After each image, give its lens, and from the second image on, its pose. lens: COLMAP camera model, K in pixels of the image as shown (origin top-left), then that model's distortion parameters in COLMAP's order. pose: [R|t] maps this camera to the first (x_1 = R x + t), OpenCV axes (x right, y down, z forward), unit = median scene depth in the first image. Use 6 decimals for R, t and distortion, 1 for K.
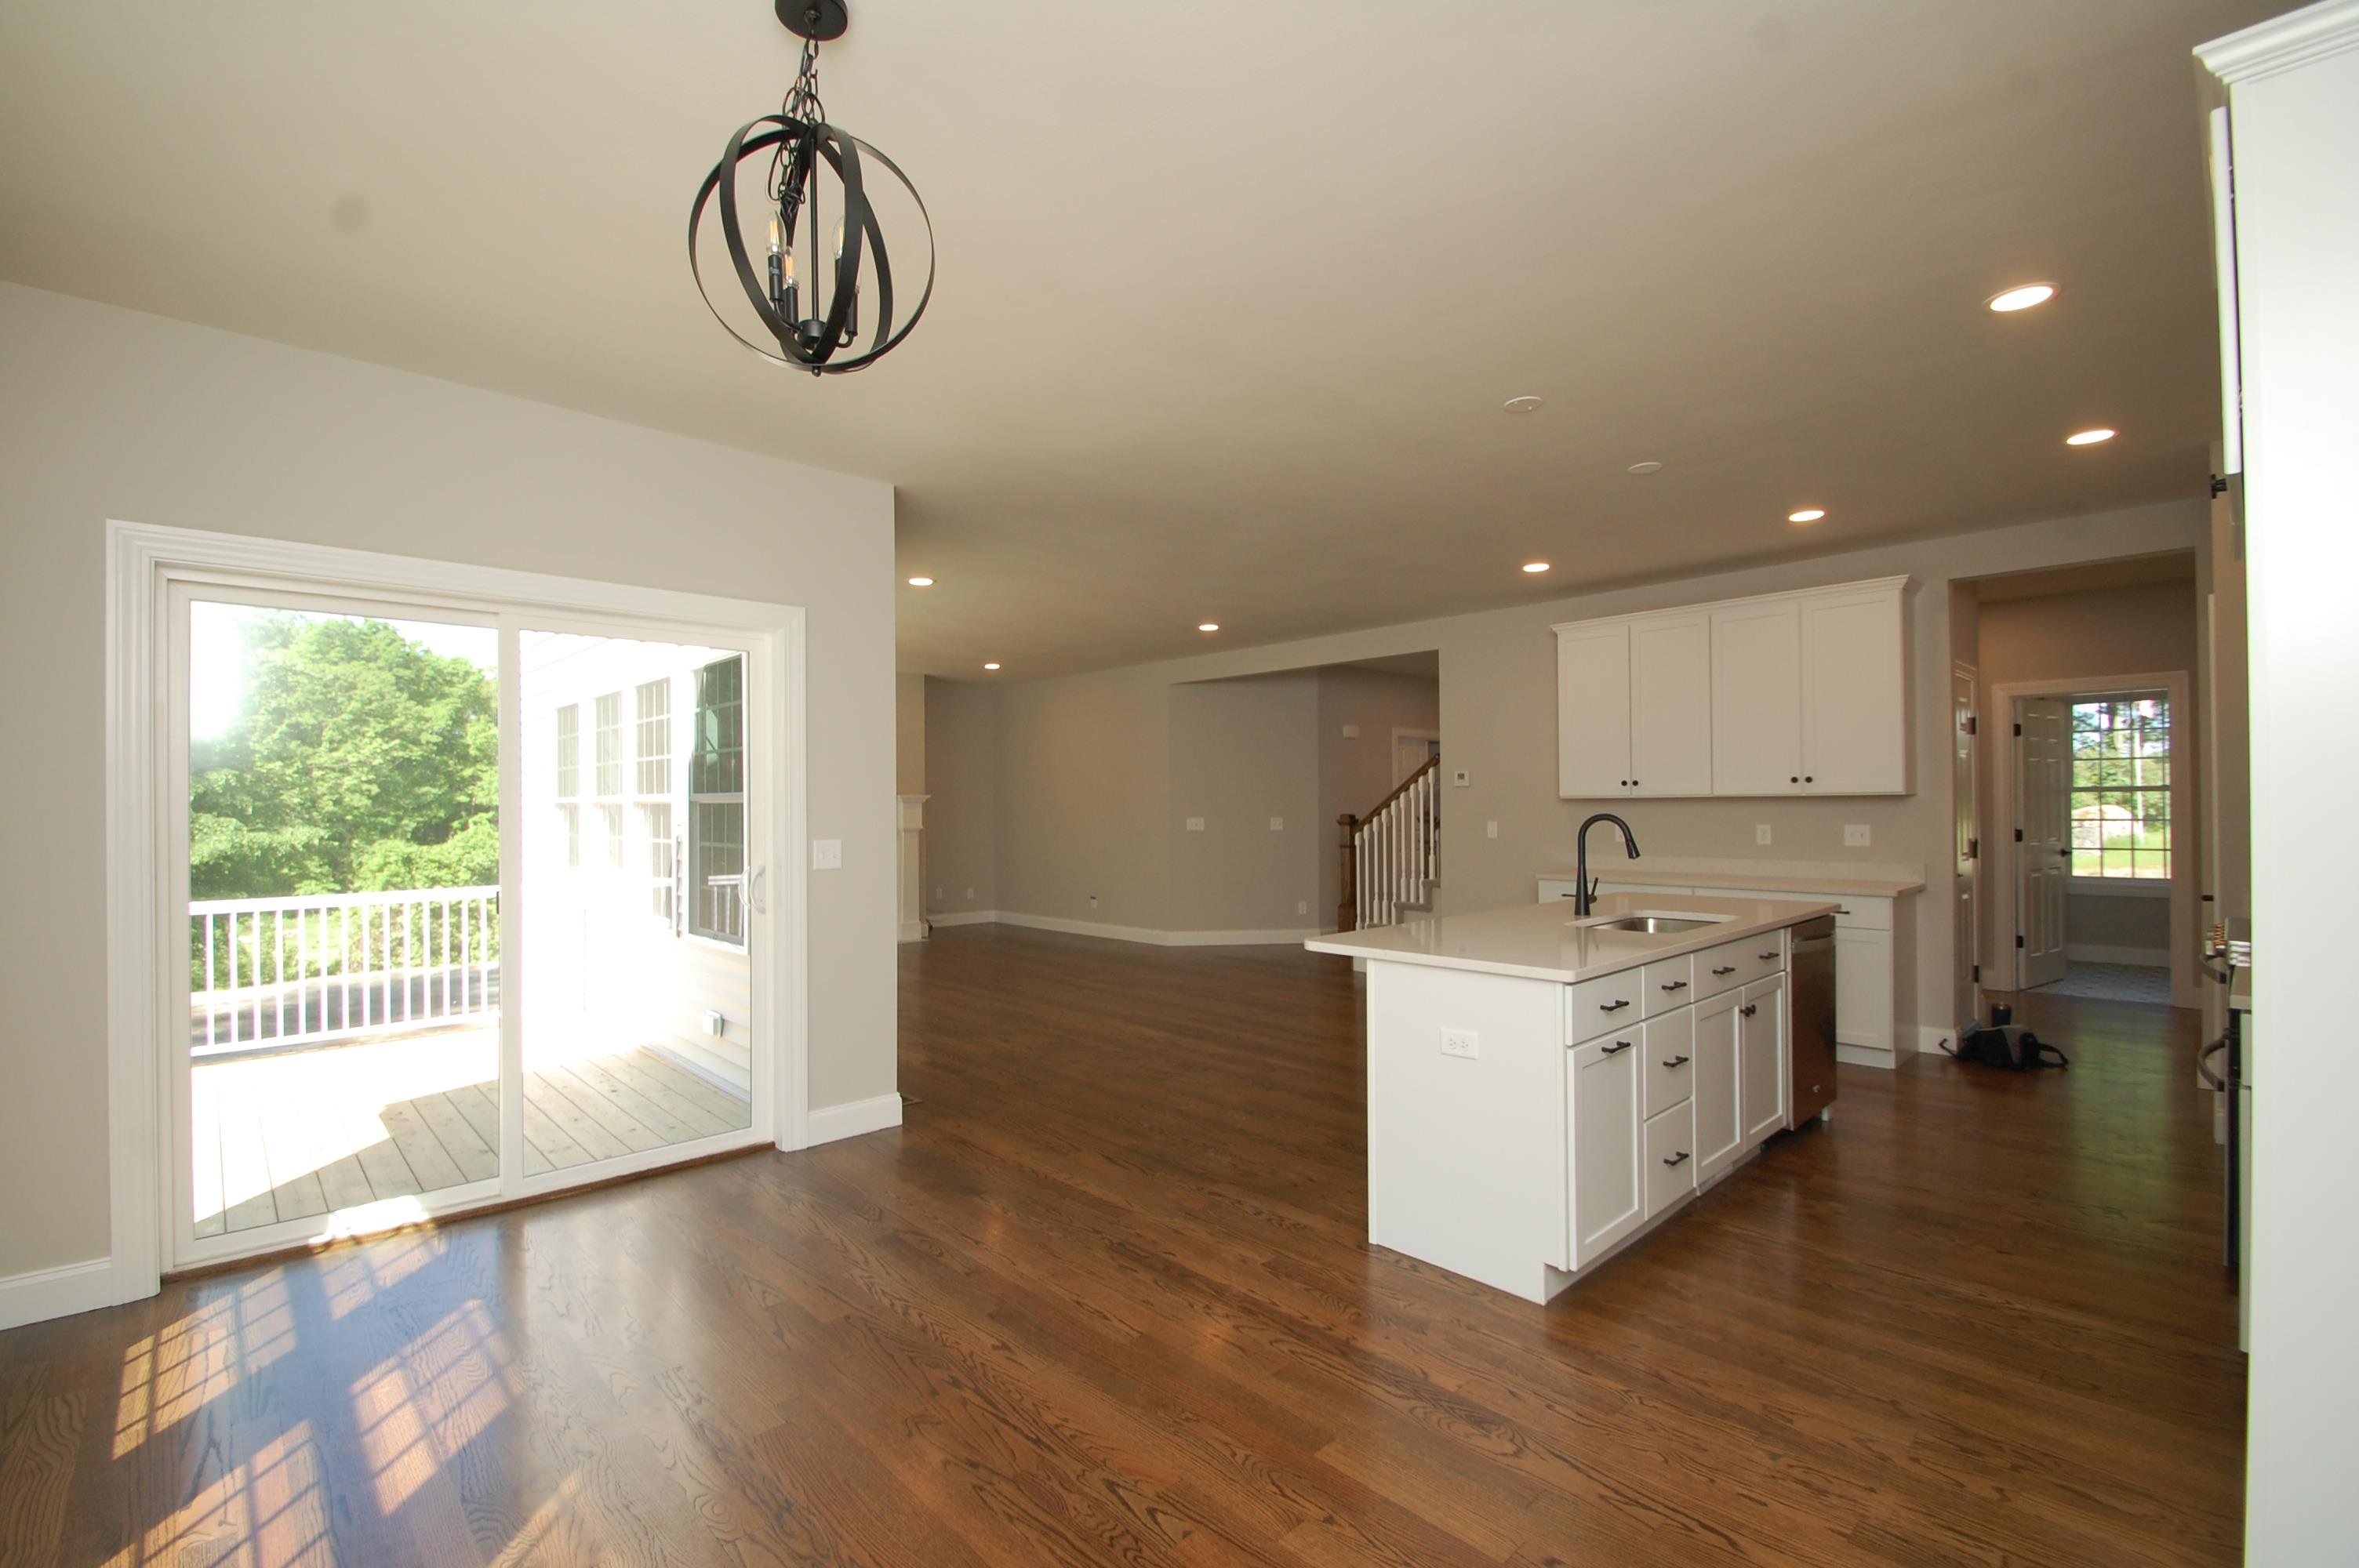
lens RADIAL K [[1031.1, 0, 1164.5], [0, 1031.1, 804.0], [0, 0, 1]] dist [-0.013153, -0.000555]
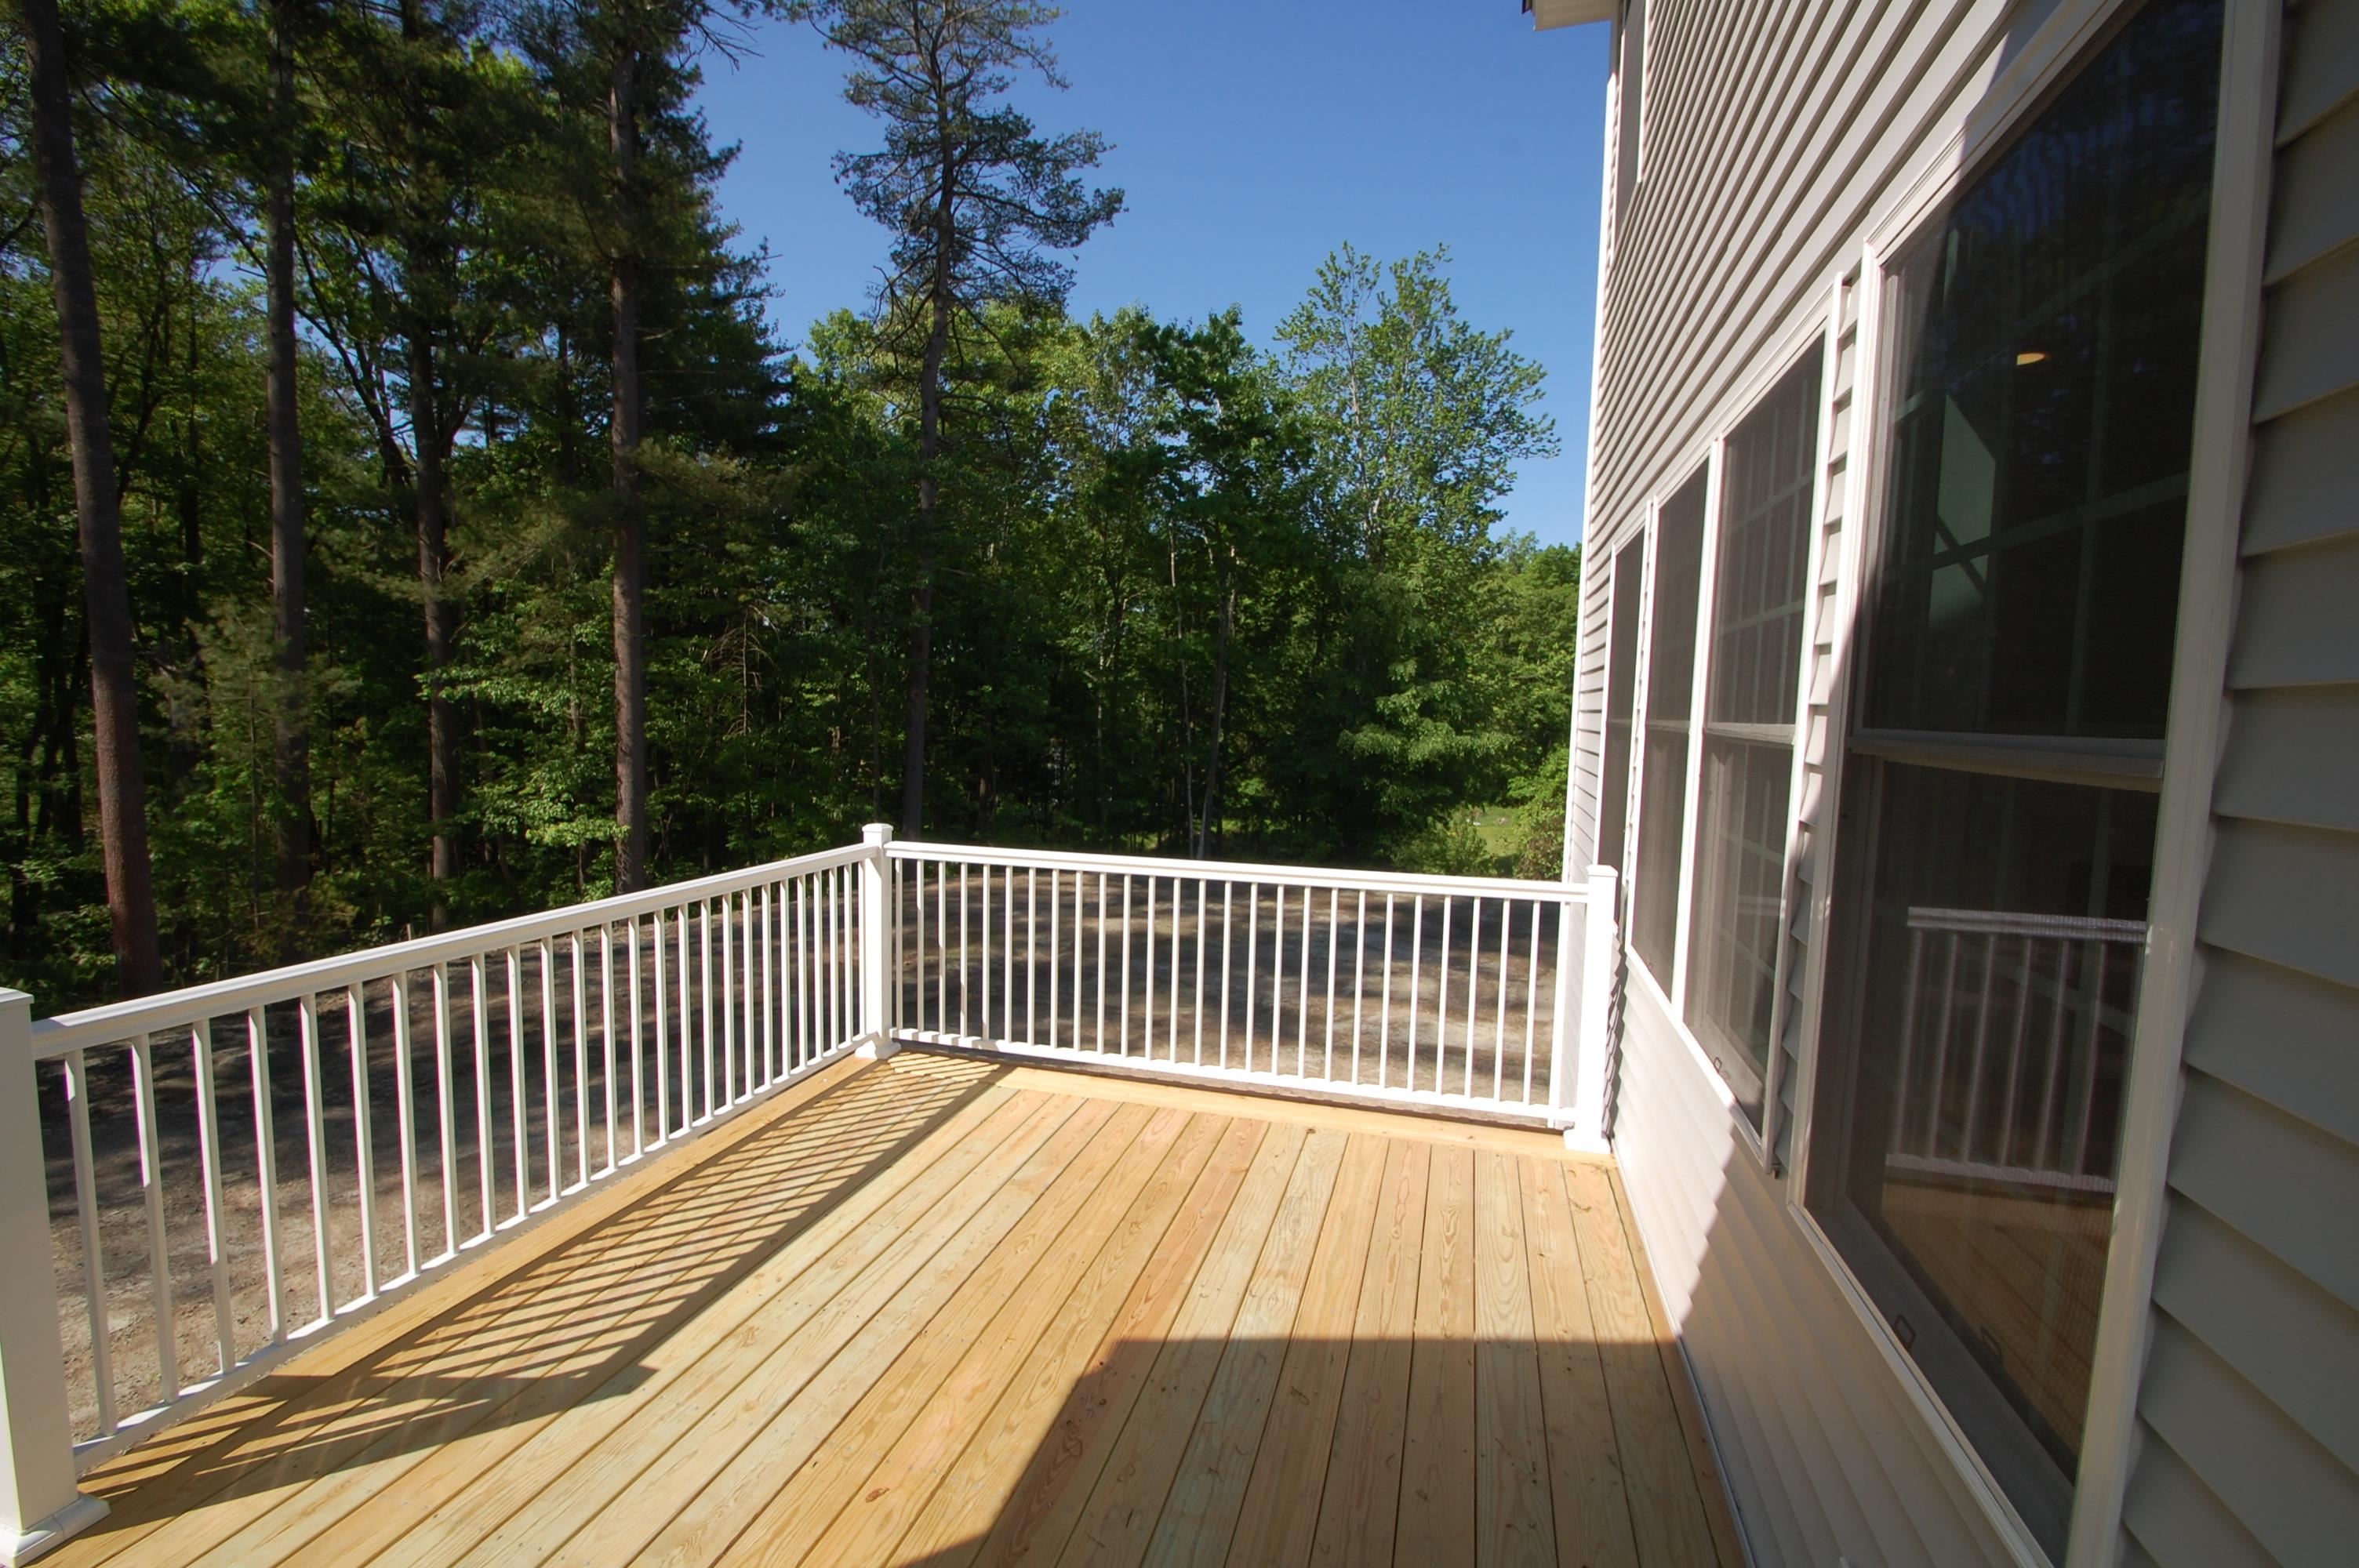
lens RADIAL K [[1031.1, 0, 1164.5], [0, 1031.1, 804.0], [0, 0, 1]] dist [-0.013153, -0.000555]
pose [[0.501897, 0.102445, -0.858839, -0.055437], [-0.029669, 0.994416, 0.101279, -0.003480], [0.864419, -0.025351, 0.502133, 0.124722]]
